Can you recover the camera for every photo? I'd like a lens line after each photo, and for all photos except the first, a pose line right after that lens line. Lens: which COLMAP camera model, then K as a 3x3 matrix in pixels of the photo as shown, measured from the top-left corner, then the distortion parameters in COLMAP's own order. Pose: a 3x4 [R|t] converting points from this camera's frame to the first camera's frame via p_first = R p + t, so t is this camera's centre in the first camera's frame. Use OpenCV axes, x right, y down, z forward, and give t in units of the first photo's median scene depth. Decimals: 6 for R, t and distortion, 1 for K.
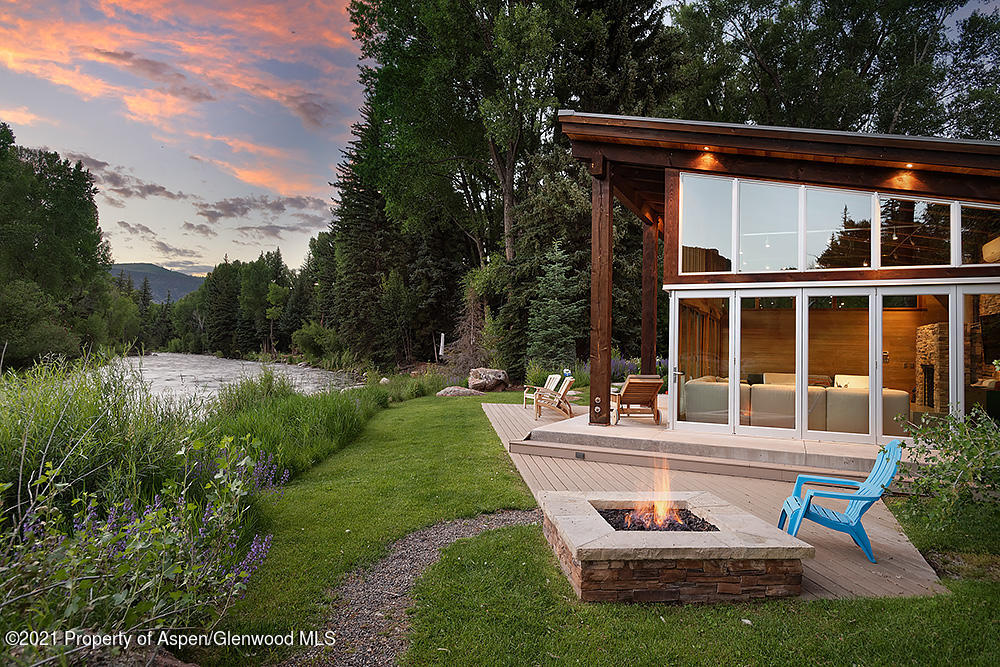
lens RADIAL K [[637.9, 0, 501.2], [0, 637.9, 336.2], [0, 0, 1]] dist [0.002105, 0.000127]
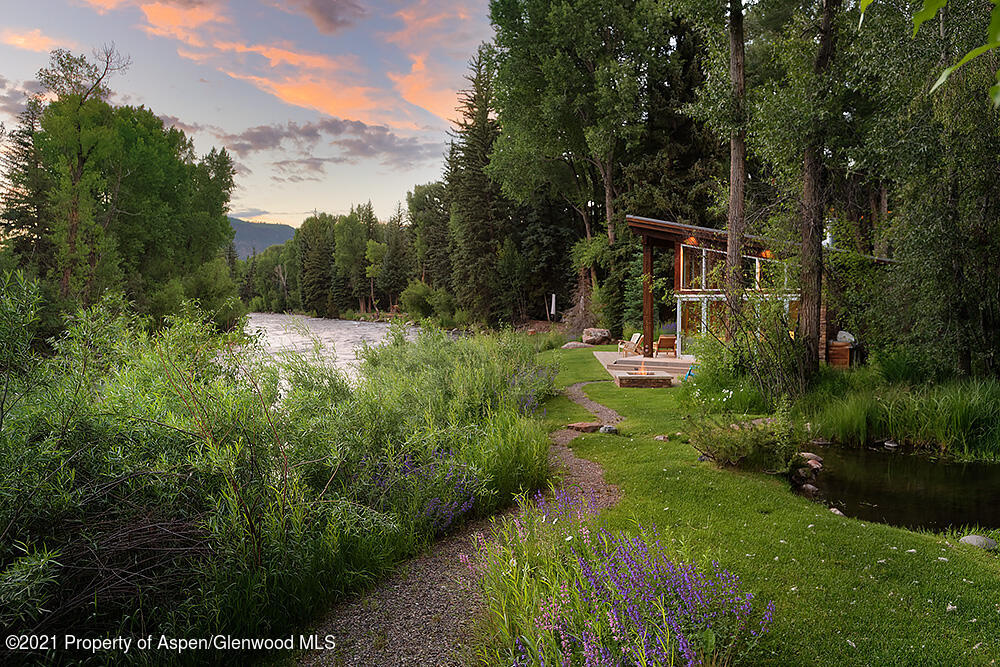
lens RADIAL K [[750.3, 0, 500.5], [0, 750.3, 331.1], [0, 0, 1]] dist [-0.010891, -0.000433]
pose [[0.989052, -0.022836, -0.145792, 0.007095], [0.032085, 0.997597, 0.061408, -0.031586], [0.144040, -0.065413, 0.987408, -0.402288]]
